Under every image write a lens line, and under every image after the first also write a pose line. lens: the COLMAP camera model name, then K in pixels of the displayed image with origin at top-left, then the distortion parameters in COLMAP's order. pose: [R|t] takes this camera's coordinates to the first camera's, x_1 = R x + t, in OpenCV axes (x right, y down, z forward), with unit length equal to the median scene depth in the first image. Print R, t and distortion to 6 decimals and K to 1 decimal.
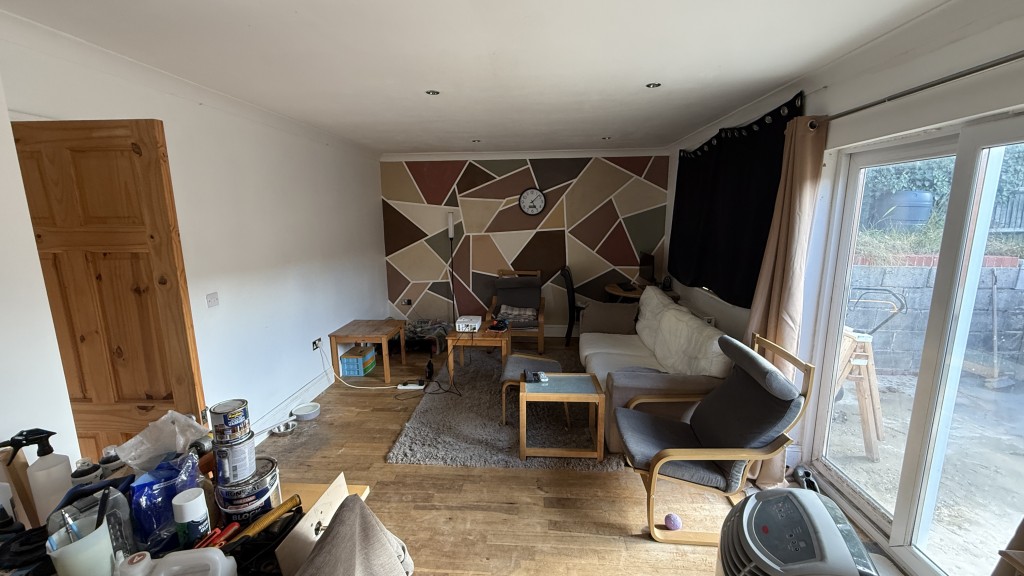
lens RADIAL K [[409.5, 0, 512.0], [0, 409.5, 288.0], [0, 0, 1]] dist [-0.000626, -0.000059]
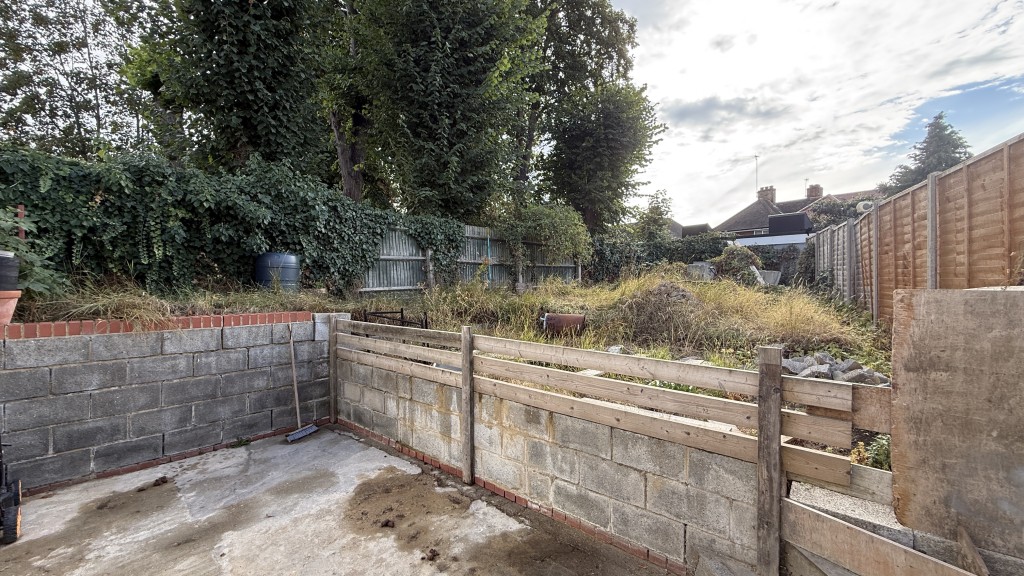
lens RADIAL K [[409.5, 0, 512.0], [0, 409.5, 288.0], [0, 0, 1]] dist [-0.000626, -0.000059]
pose [[0.611445, -0.010008, 0.791224, 0.681733], [0.137125, 0.986131, -0.093495, 0.038692], [-0.779315, 0.165664, 0.604338, -0.097216]]
